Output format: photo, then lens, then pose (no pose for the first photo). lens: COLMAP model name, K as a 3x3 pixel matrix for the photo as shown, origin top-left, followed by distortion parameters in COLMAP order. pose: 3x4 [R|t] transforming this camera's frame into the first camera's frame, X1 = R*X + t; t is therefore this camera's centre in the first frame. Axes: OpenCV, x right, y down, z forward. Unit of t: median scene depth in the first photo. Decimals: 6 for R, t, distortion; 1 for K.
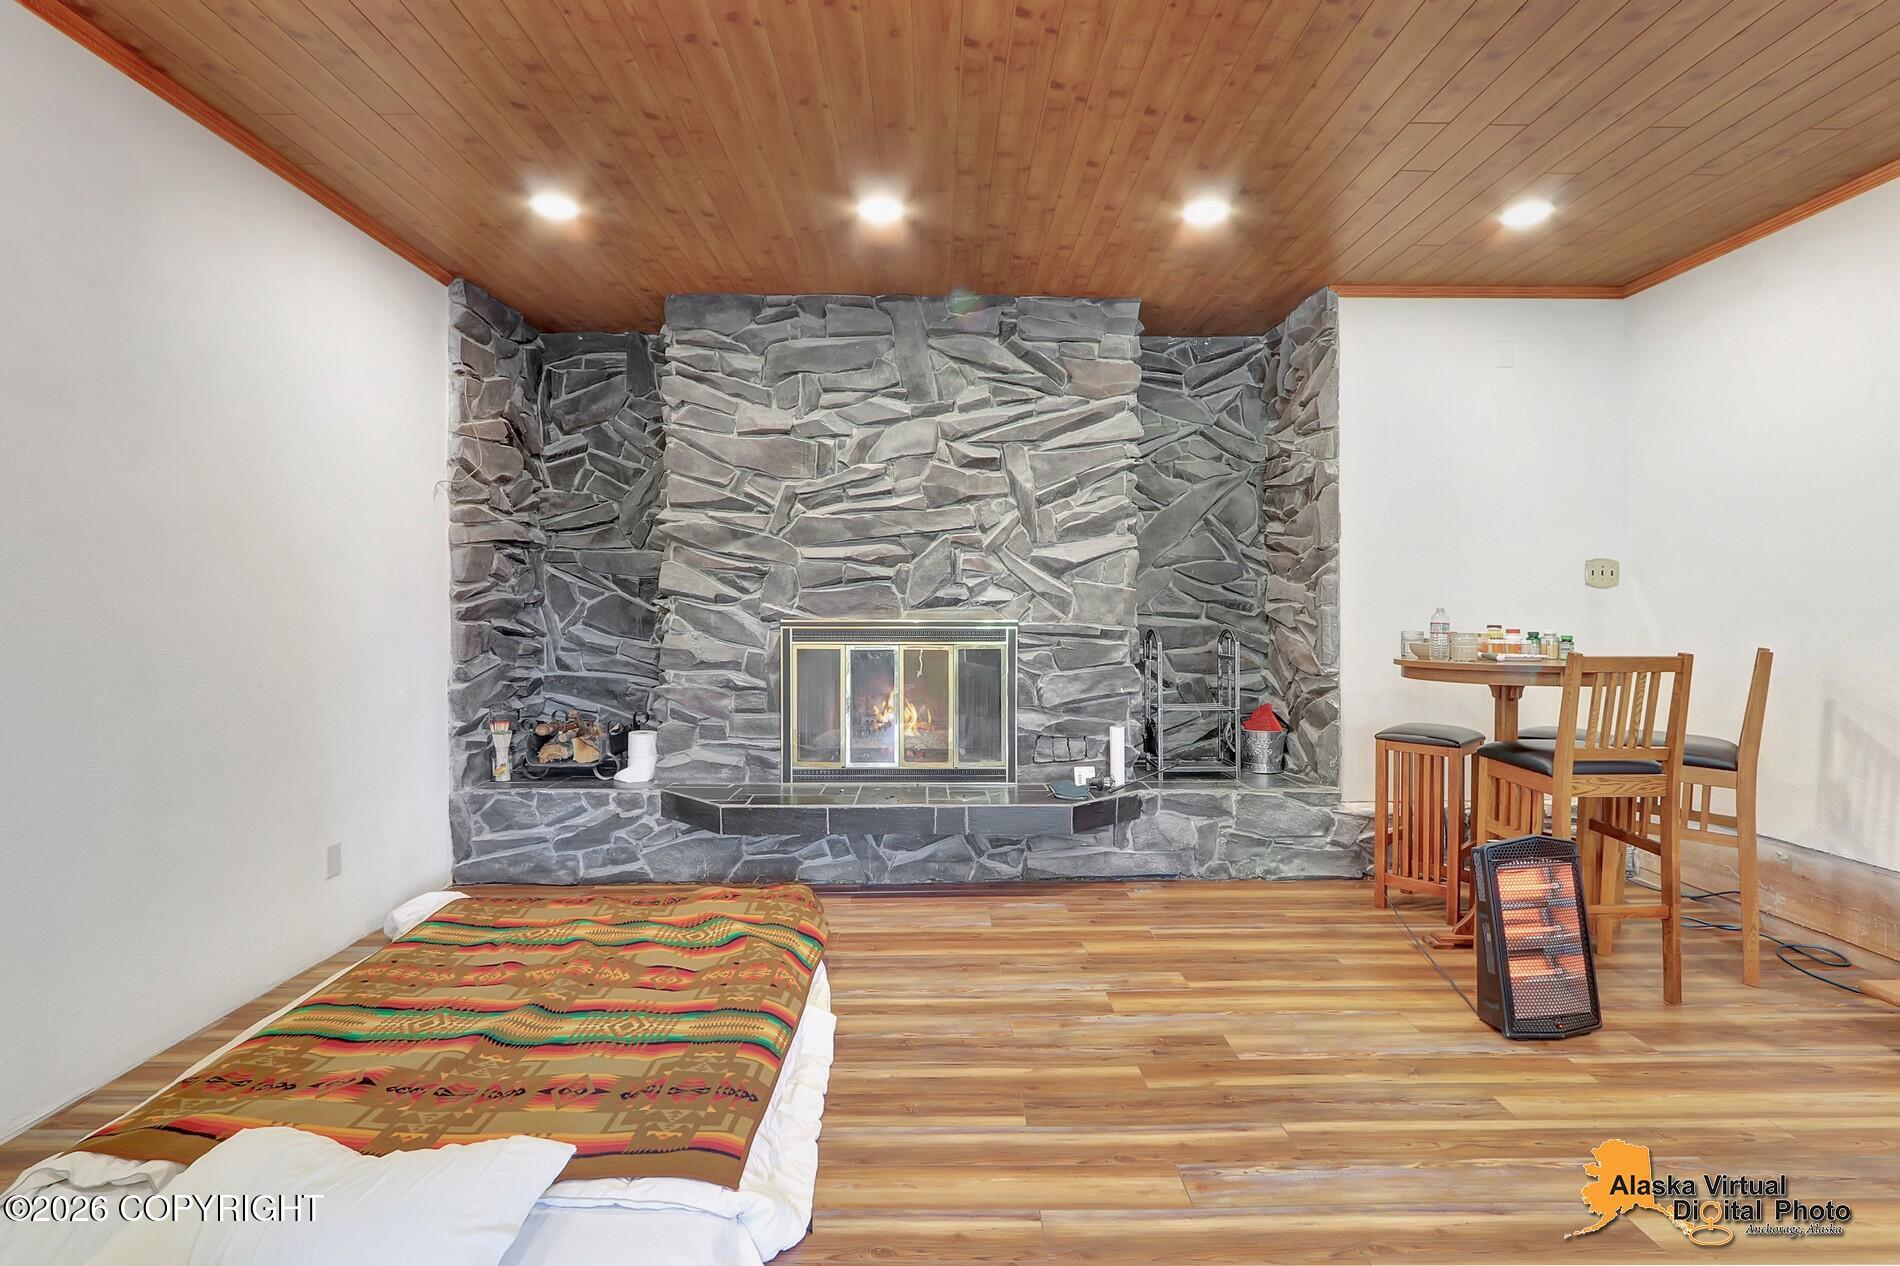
lens RADIAL K [[880.9, 0, 937.8], [0, 880.9, 609.6], [0, 0, 1]] dist [-0.018474, 0.000892]
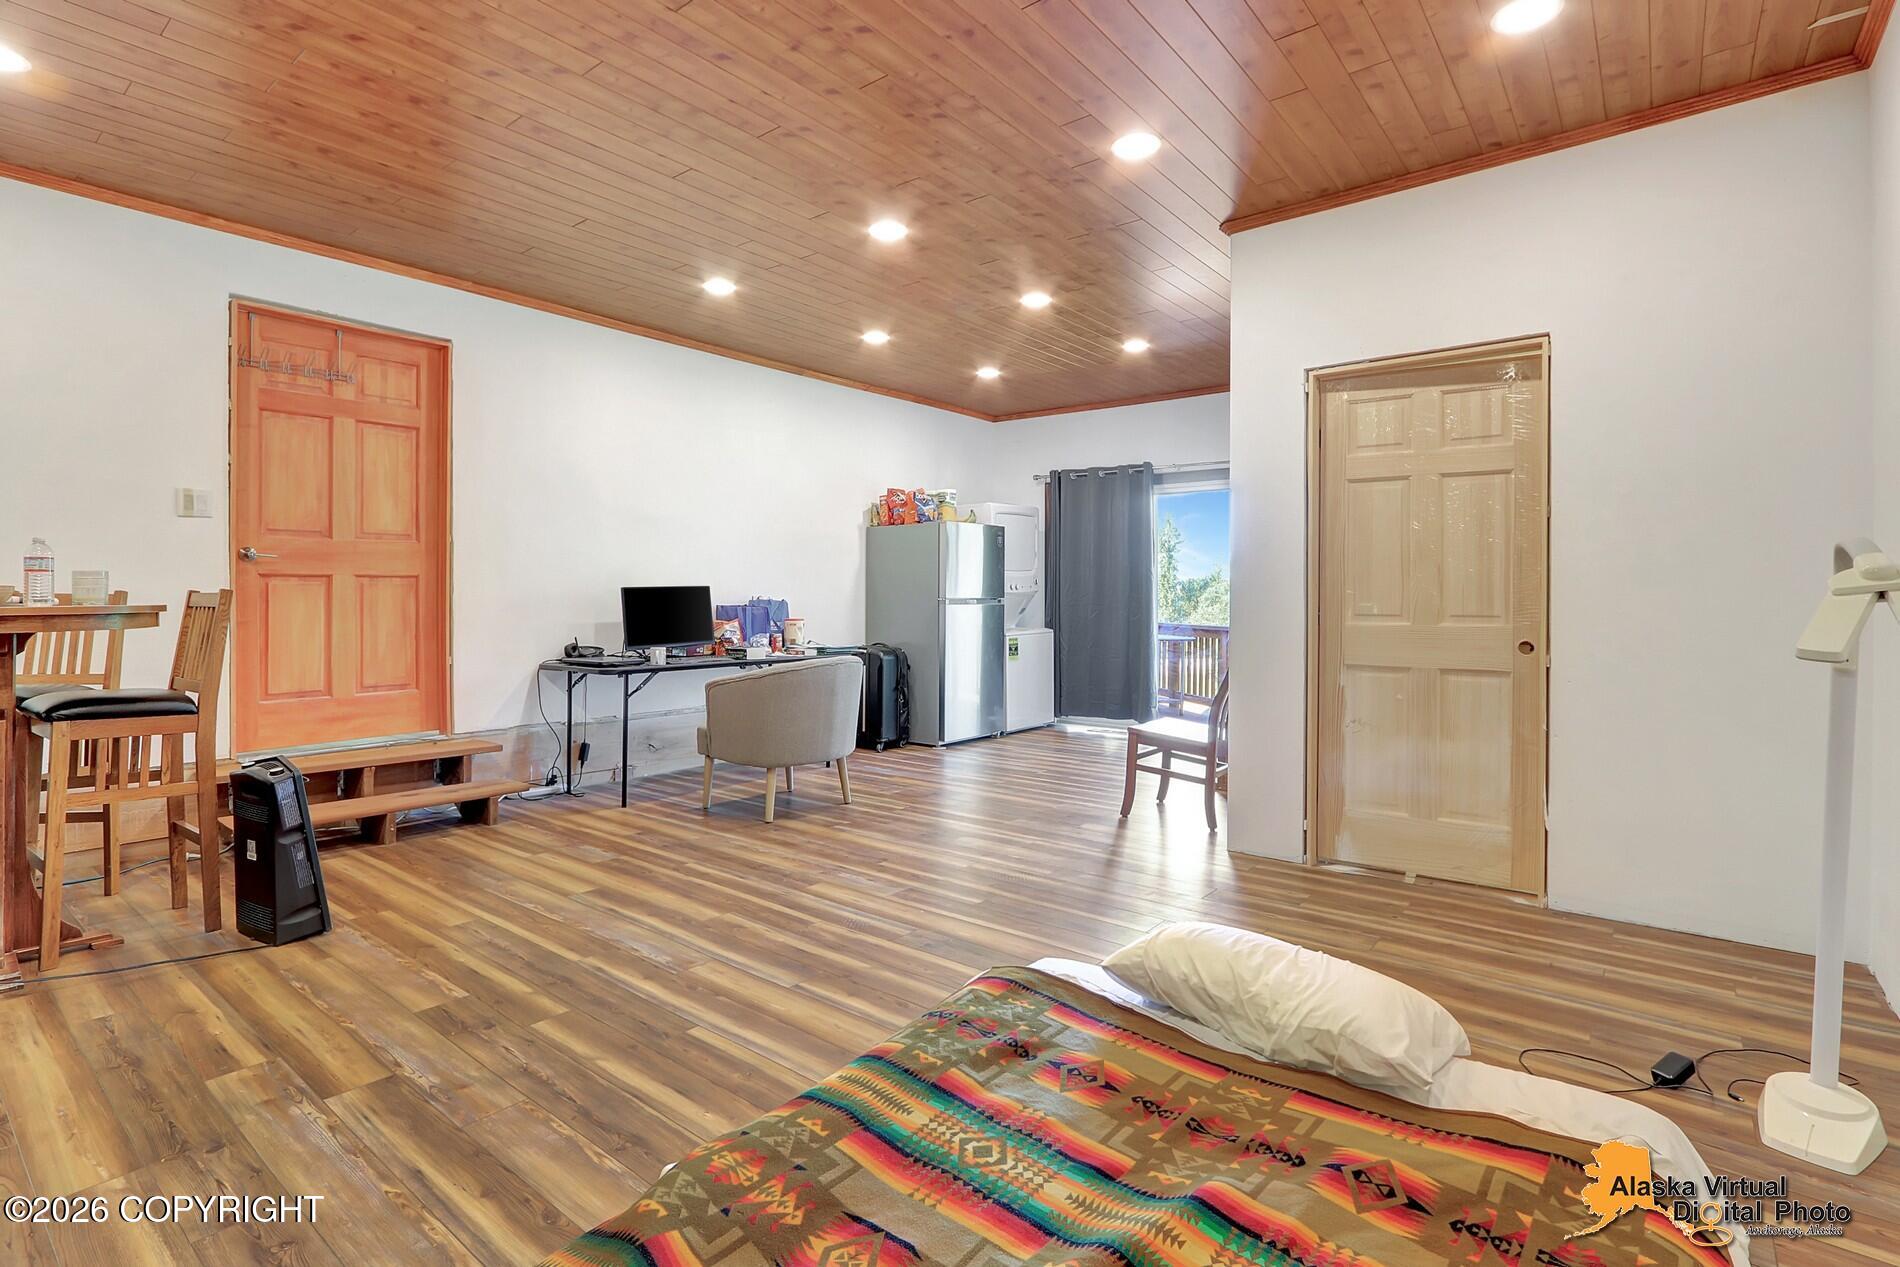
lens RADIAL K [[908.0, 0, 944.1], [0, 908.0, 588.7], [0, 0, 1]] dist [-0.025023, 0.000060]
pose [[-0.778816, 0.006376, 0.627220, -0.749414], [0.001518, 0.999965, -0.008280, 0.066741], [-0.627251, -0.005497, -0.778798, 1.530978]]
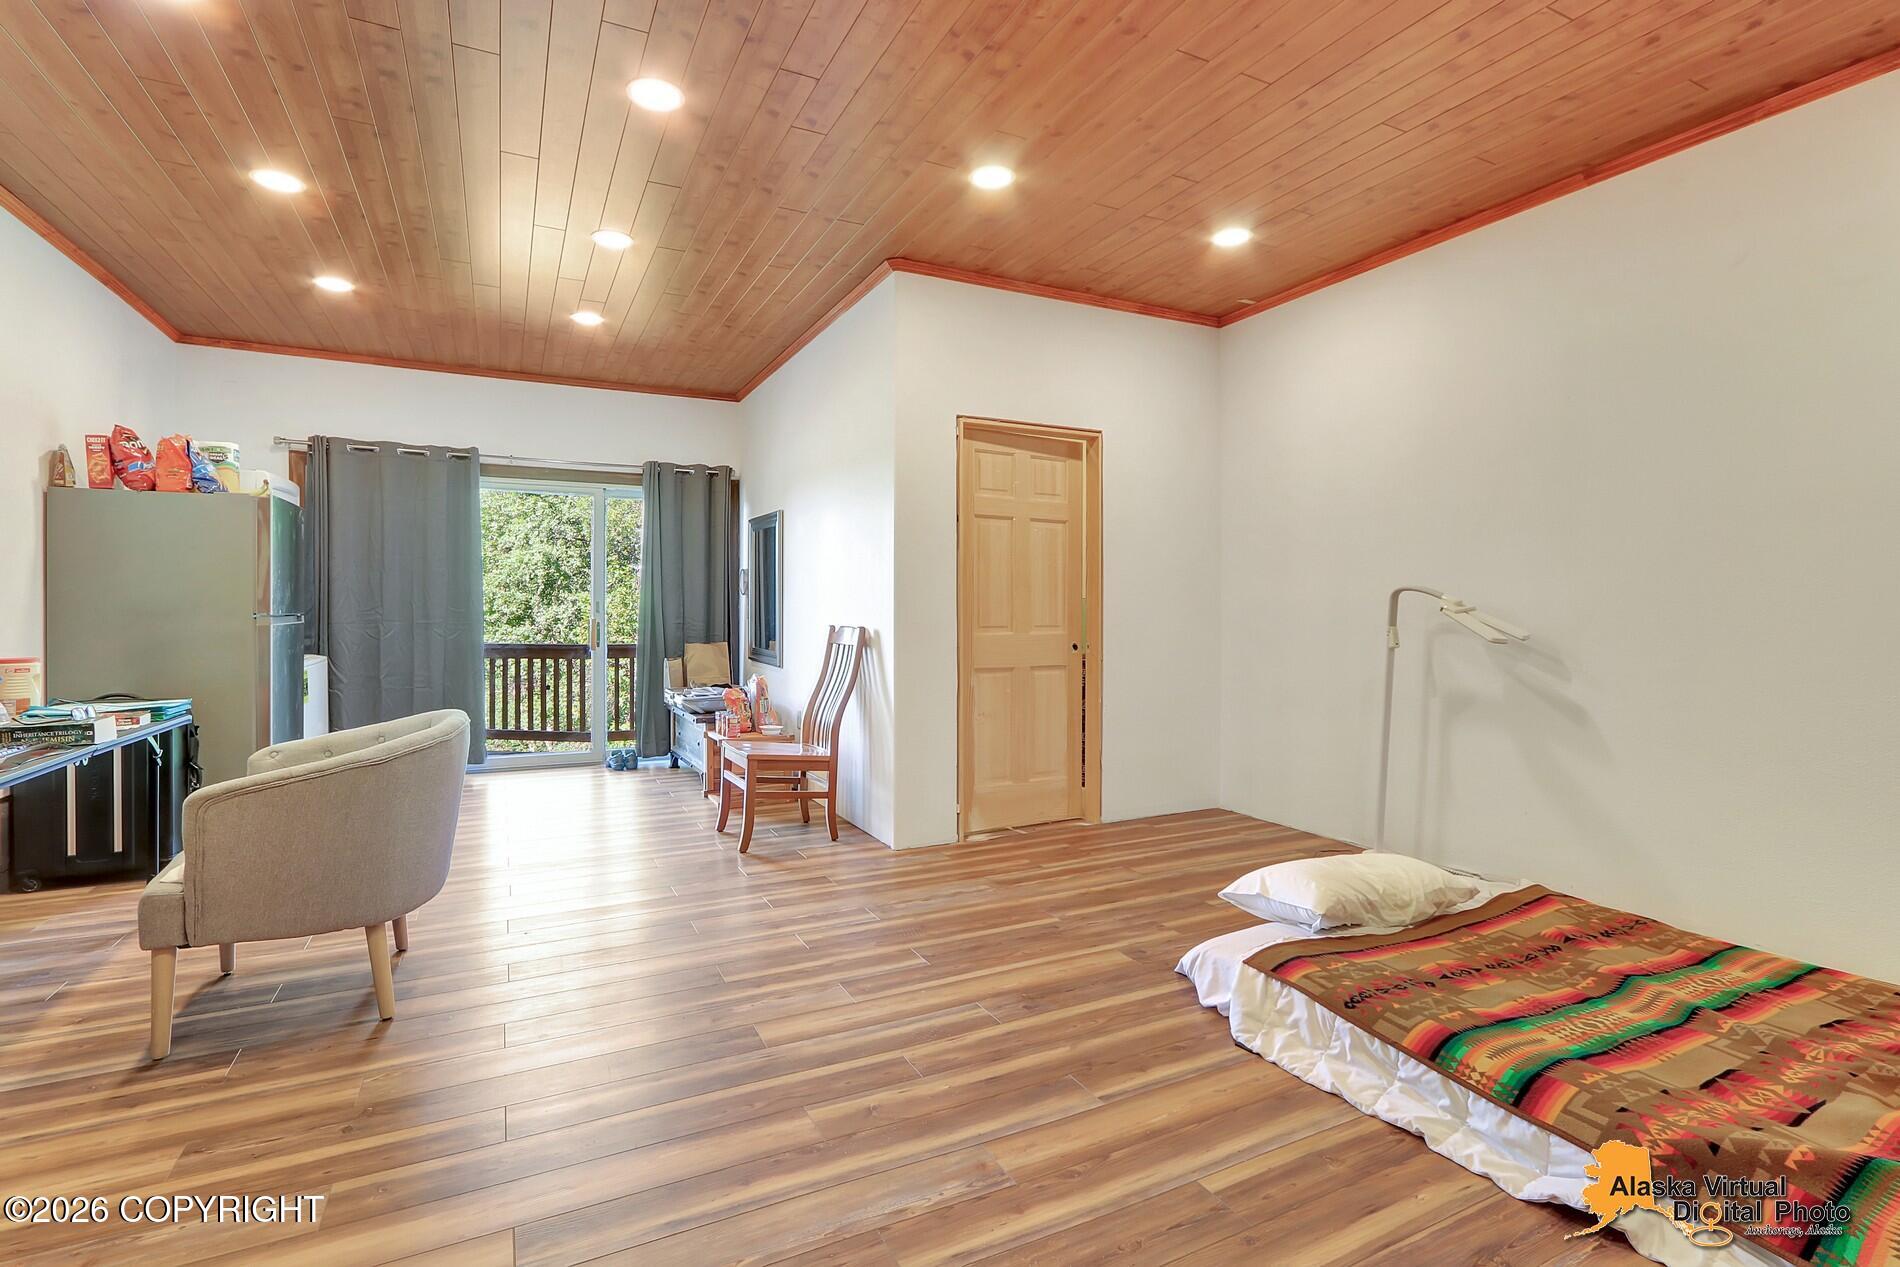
lens RADIAL K [[880.9, 0, 937.8], [0, 880.9, 610.1], [0, 0, 1]] dist [-0.018474, 0.000892]
pose [[-0.896751, 0.002860, -0.442526, 0.617309], [0.000328, 0.999983, 0.005799, 0.053902], [0.442535, 0.005055, -0.896737, 1.485095]]
